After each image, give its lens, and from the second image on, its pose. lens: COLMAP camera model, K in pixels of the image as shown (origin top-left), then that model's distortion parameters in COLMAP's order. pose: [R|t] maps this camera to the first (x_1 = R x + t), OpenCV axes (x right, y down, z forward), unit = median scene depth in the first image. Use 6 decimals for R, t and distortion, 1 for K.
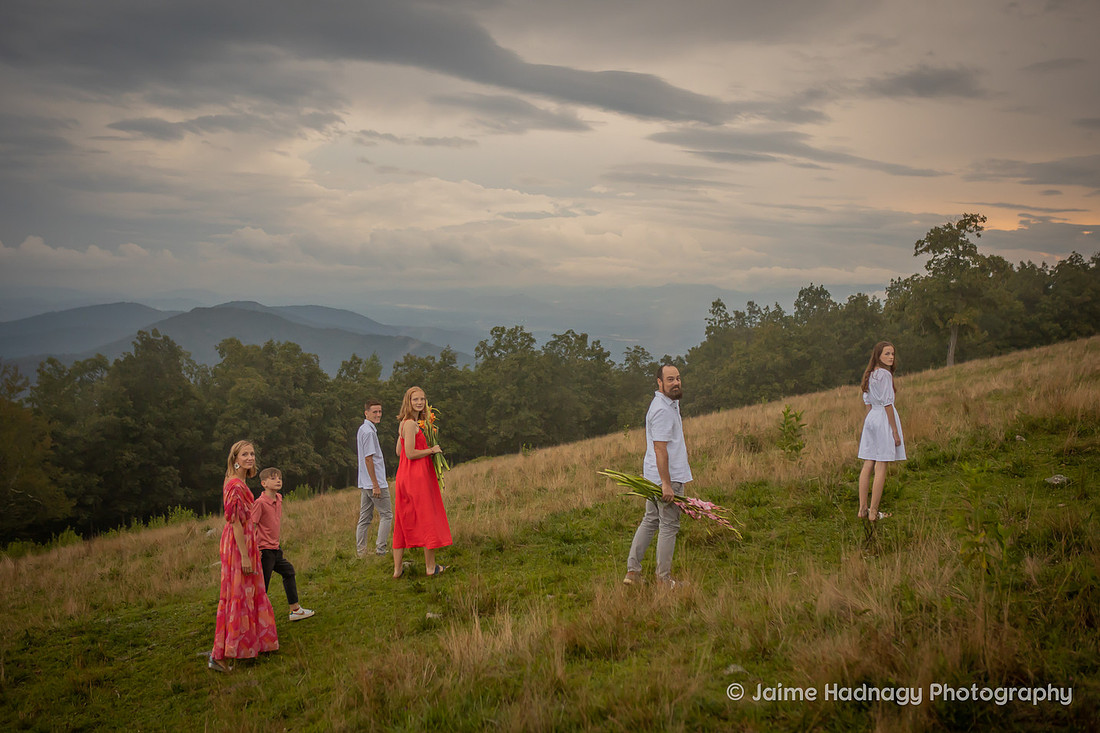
lens RADIAL K [[1503.7, 0, 551.2], [0, 1503.7, 364.2], [0, 0, 1]] dist [0.013010, 0.000000]
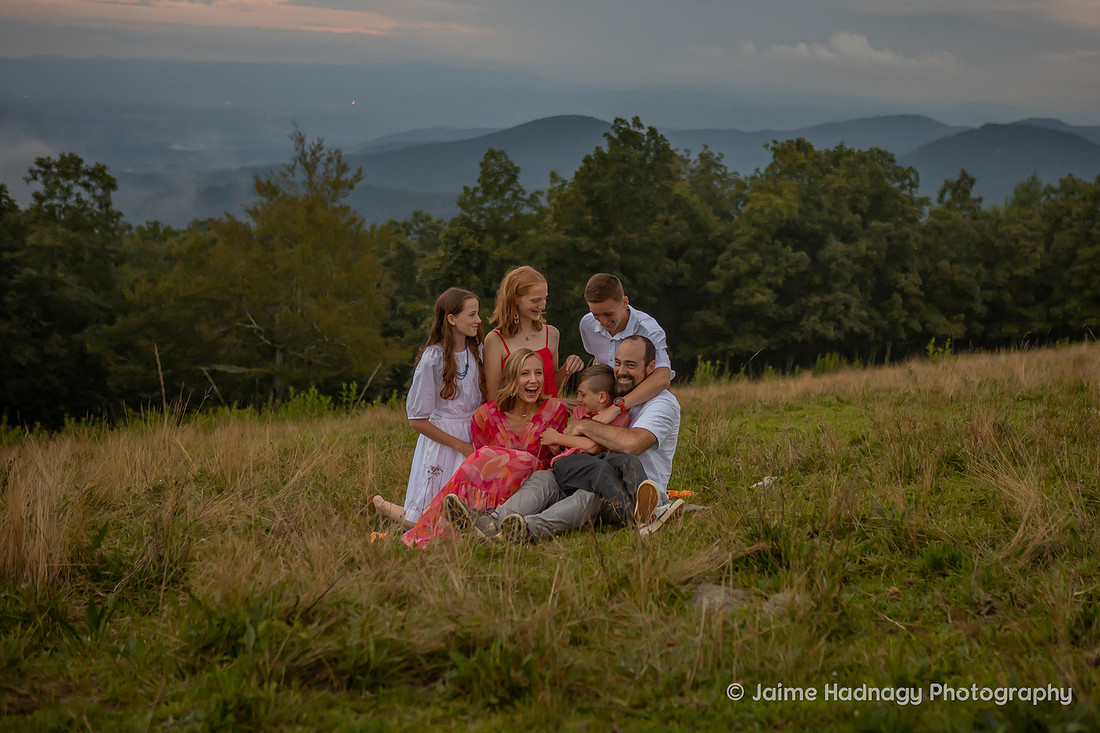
lens RADIAL K [[1647.5, 0, 616.2], [0, 1647.5, 342.8], [0, 0, 1]] dist [-0.025762, 0.000000]
pose [[0.884255, 0.097200, -0.456778, 0.080292], [-0.055062, 0.992978, 0.104708, 0.001591], [0.463748, -0.067438, 0.883397, 0.249833]]
